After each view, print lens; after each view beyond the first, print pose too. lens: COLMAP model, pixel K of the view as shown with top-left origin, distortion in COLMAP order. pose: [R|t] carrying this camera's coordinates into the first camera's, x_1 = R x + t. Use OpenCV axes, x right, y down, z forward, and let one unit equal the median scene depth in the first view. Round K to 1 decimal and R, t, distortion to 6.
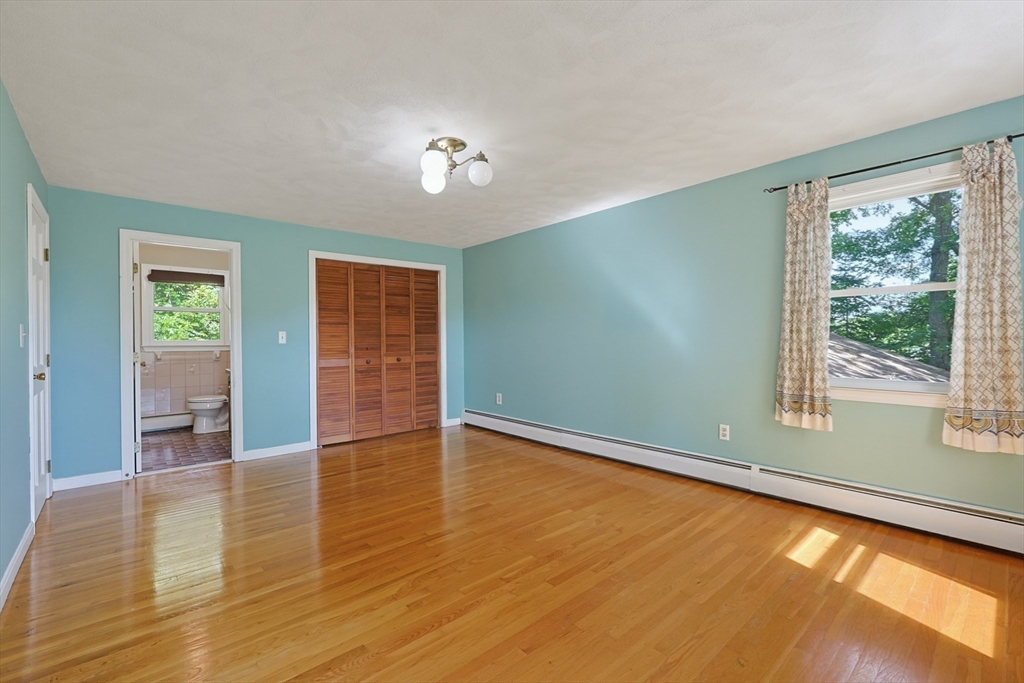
lens RADIAL K [[442.2, 0, 518.7], [0, 442.2, 335.3], [0, 0, 1]] dist [0.000868, 0.000621]
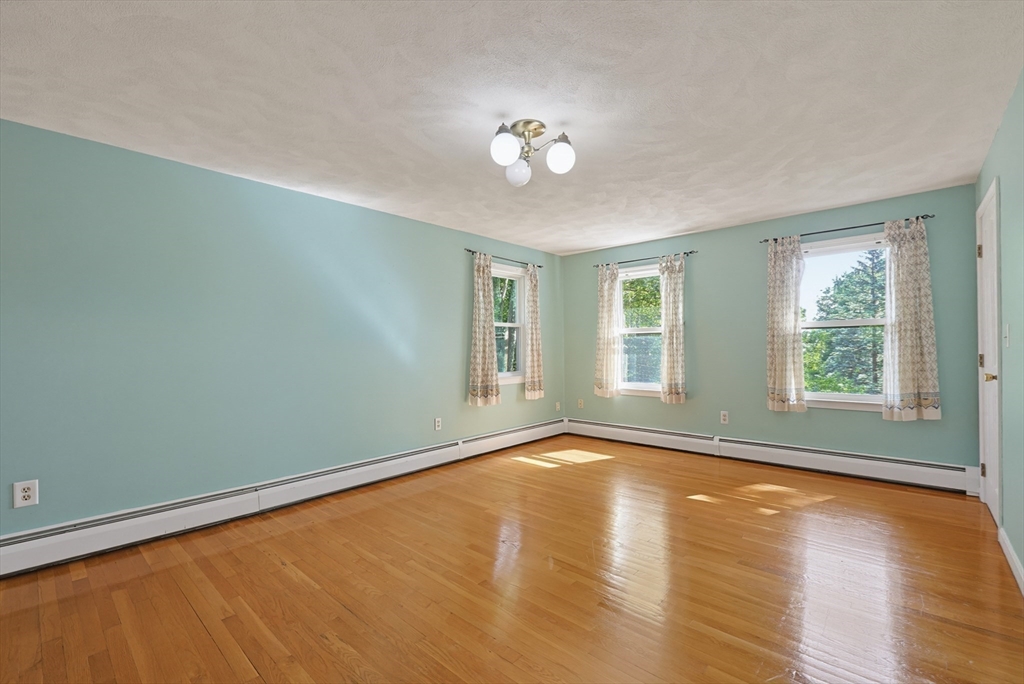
lens RADIAL K [[442.2, 0, 511.3], [0, 442.2, 346.7], [0, 0, 1]] dist [0.000868, 0.000621]
pose [[-0.090334, 0.011449, 0.995846, -0.952249], [0.003990, 0.999930, -0.011134, 0.011204], [-0.995904, 0.002968, -0.090373, 1.032337]]
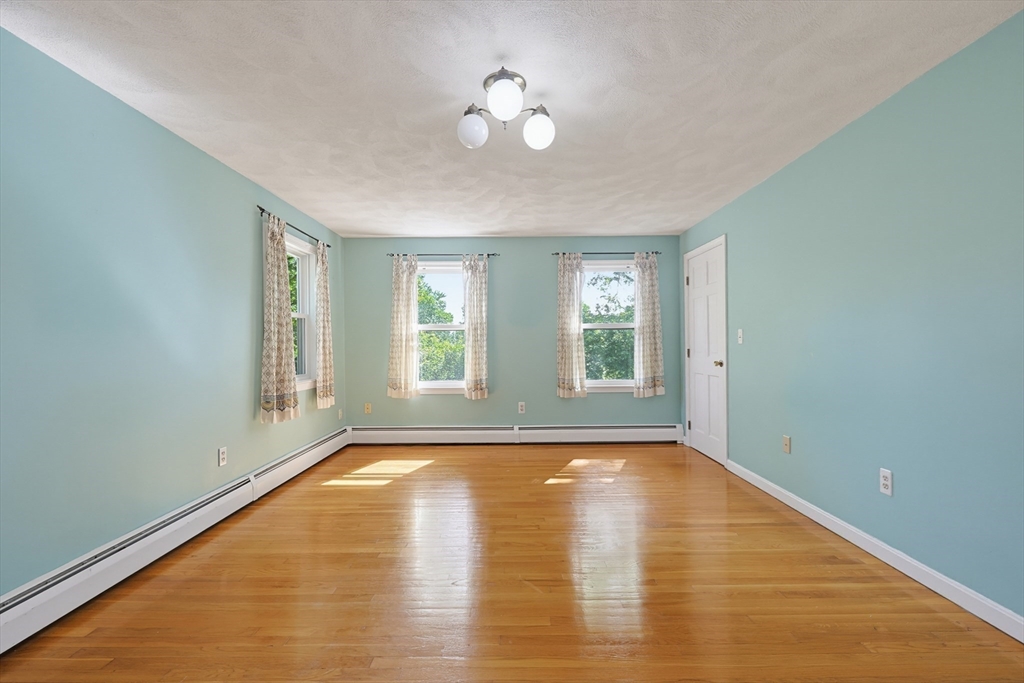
lens RADIAL K [[442.2, 0, 509.7], [0, 442.2, 343.4], [0, 0, 1]] dist [0.000868, 0.000621]
pose [[-0.733148, 0.014149, 0.679922, -0.617084], [0.008817, 0.999897, -0.011300, 0.014124], [-0.680012, -0.002290, -0.733198, 1.431655]]
